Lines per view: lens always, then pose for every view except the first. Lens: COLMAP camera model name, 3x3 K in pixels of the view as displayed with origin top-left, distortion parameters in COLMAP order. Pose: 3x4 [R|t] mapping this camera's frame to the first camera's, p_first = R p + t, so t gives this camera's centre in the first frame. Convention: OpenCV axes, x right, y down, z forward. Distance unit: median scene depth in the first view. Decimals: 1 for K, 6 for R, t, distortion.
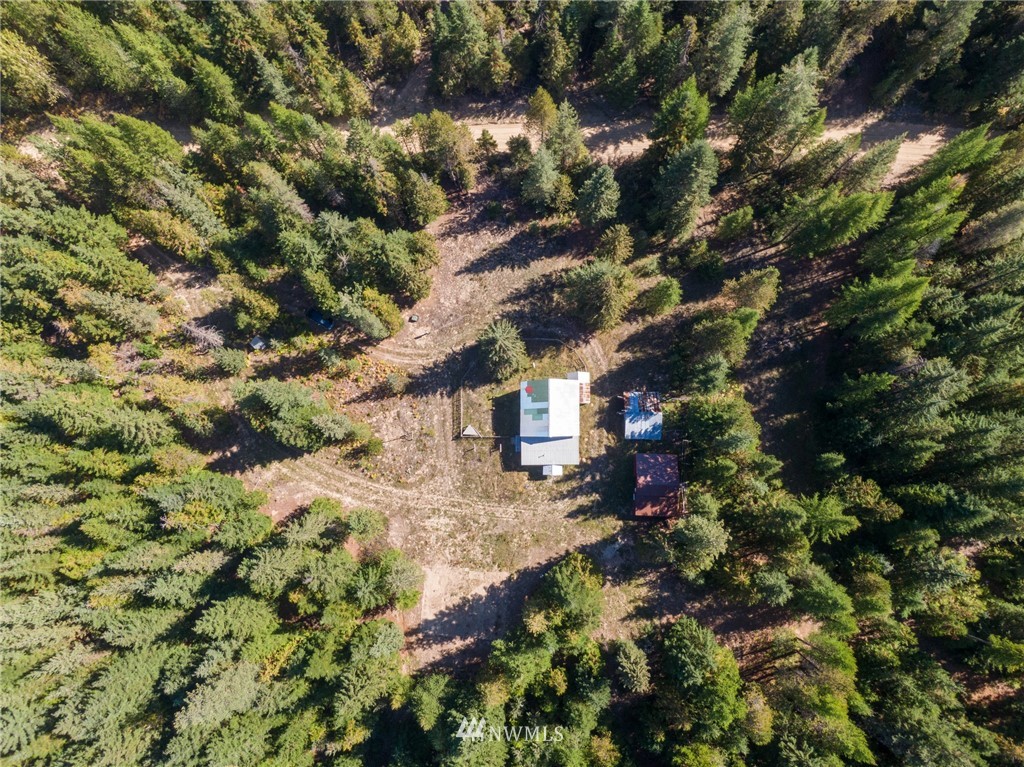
lens RADIAL K [[722.4, 0, 512.5], [0, 722.4, 389.3], [0, 0, 1]] dist [0.032452, -0.037012]
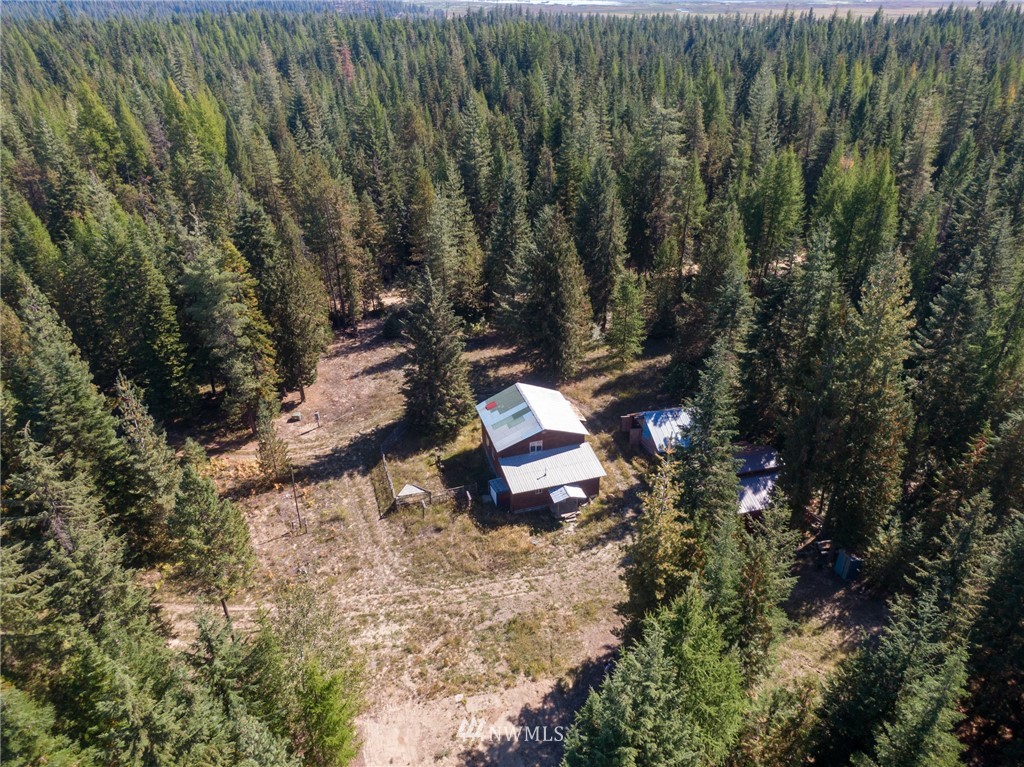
lens RADIAL K [[722.4, 0, 514.5], [0, 722.4, 387.0], [0, 0, 1]] dist [0.032452, -0.037012]
pose [[0.956641, -0.120609, 0.265126, -0.121788], [0.282668, 0.604004, -0.745170, 0.461279], [-0.070263, 0.787803, 0.611907, 0.575565]]
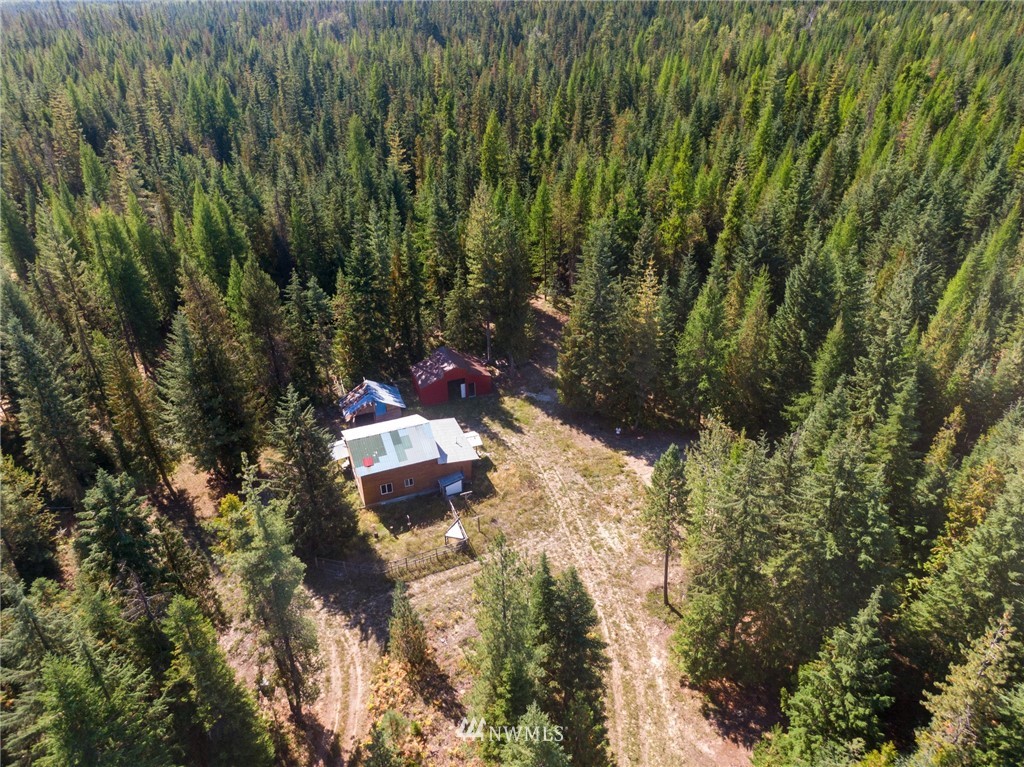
lens RADIAL K [[722.4, 0, 515.5], [0, 722.4, 391.0], [0, 0, 1]] dist [0.032452, -0.037012]
pose [[-0.367153, -0.432227, 0.823637, -0.529482], [0.923850, -0.066482, 0.376937, -0.116848], [-0.108165, 0.899311, 0.423722, 0.626999]]
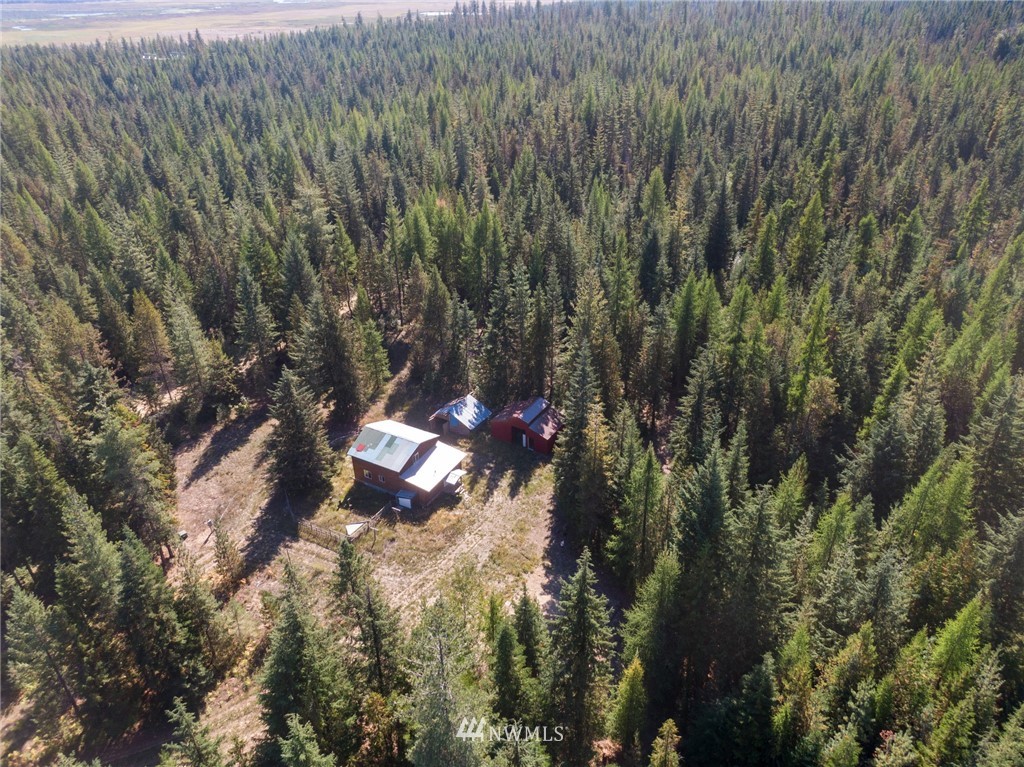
lens RADIAL K [[722.4, 0, 514.6], [0, 722.4, 385.8], [0, 0, 1]] dist [0.032452, -0.037012]
pose [[0.487827, -0.414495, 0.768257, -0.494909], [0.862320, 0.365679, -0.350261, 0.413565], [-0.135754, 0.833350, 0.535815, 0.448432]]
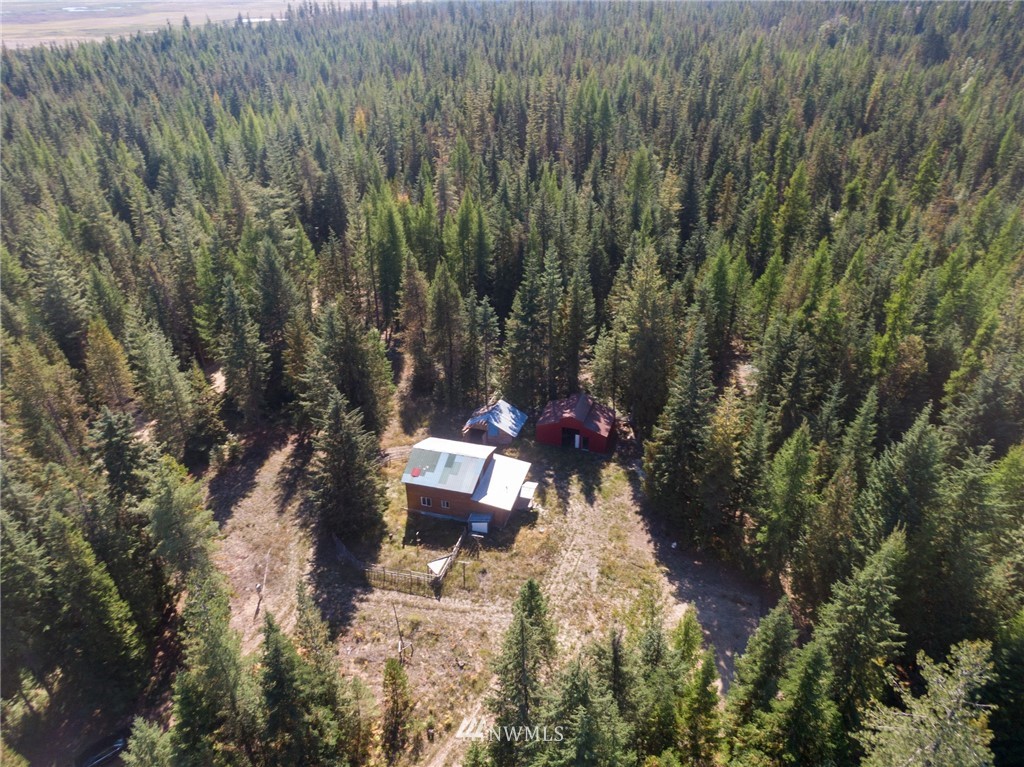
lens RADIAL K [[722.4, 0, 518.7], [0, 722.4, 380.0], [0, 0, 1]] dist [0.032452, -0.037012]
pose [[0.273817, -0.447352, 0.851411, -0.516905], [0.950947, 0.258427, -0.170044, 0.195201], [-0.143958, 0.856208, 0.496170, 0.524292]]
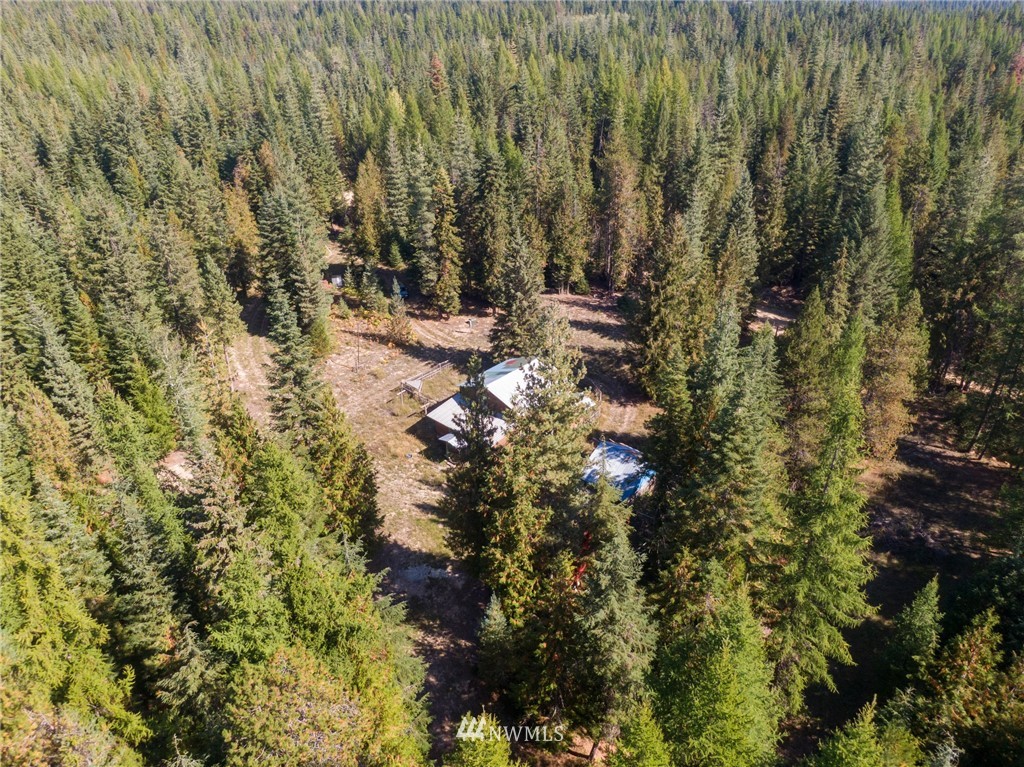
lens RADIAL K [[722.4, 0, 518.1], [0, 722.4, 387.3], [0, 0, 1]] dist [0.032452, -0.037012]
pose [[0.745926, 0.364325, -0.557549, 0.422880], [-0.661448, 0.503238, -0.556092, 0.393413], [0.077981, 0.783593, 0.616360, 0.564107]]
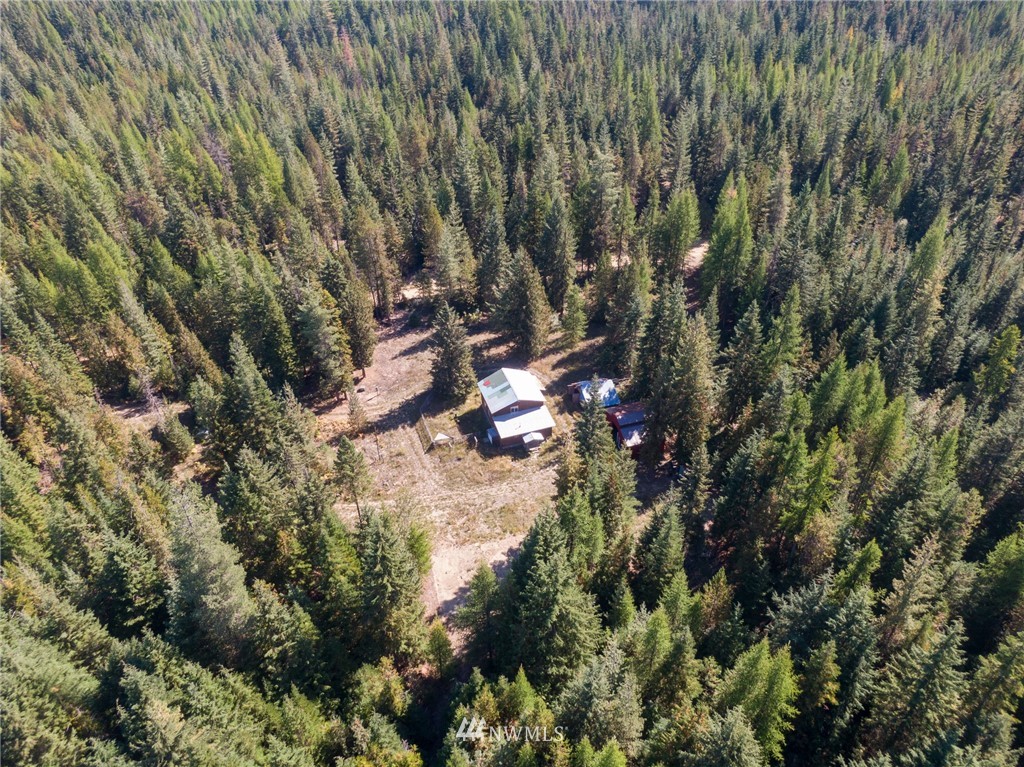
lens RADIAL K [[722.4, 0, 512.1], [0, 722.4, 385.9], [0, 0, 1]] dist [0.032452, -0.037012]
pose [[0.949337, -0.174291, 0.261499, -0.211938], [0.307800, 0.683533, -0.661847, 0.691207], [-0.063389, 0.708805, 0.702550, 0.253067]]
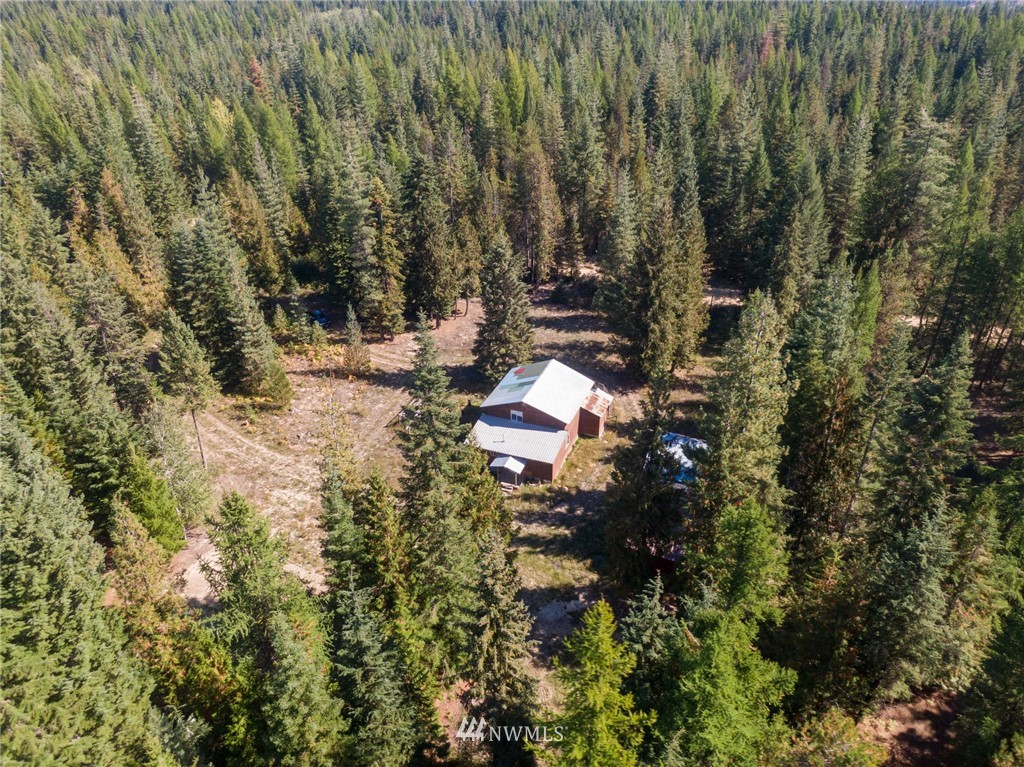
lens RADIAL K [[722.4, 0, 515.7], [0, 722.4, 387.3], [0, 0, 1]] dist [0.032452, -0.037012]
pose [[0.931683, 0.207011, -0.298517, 0.219104], [-0.361716, 0.604598, -0.709663, 0.478151], [0.033575, 0.769160, 0.638174, 0.562482]]
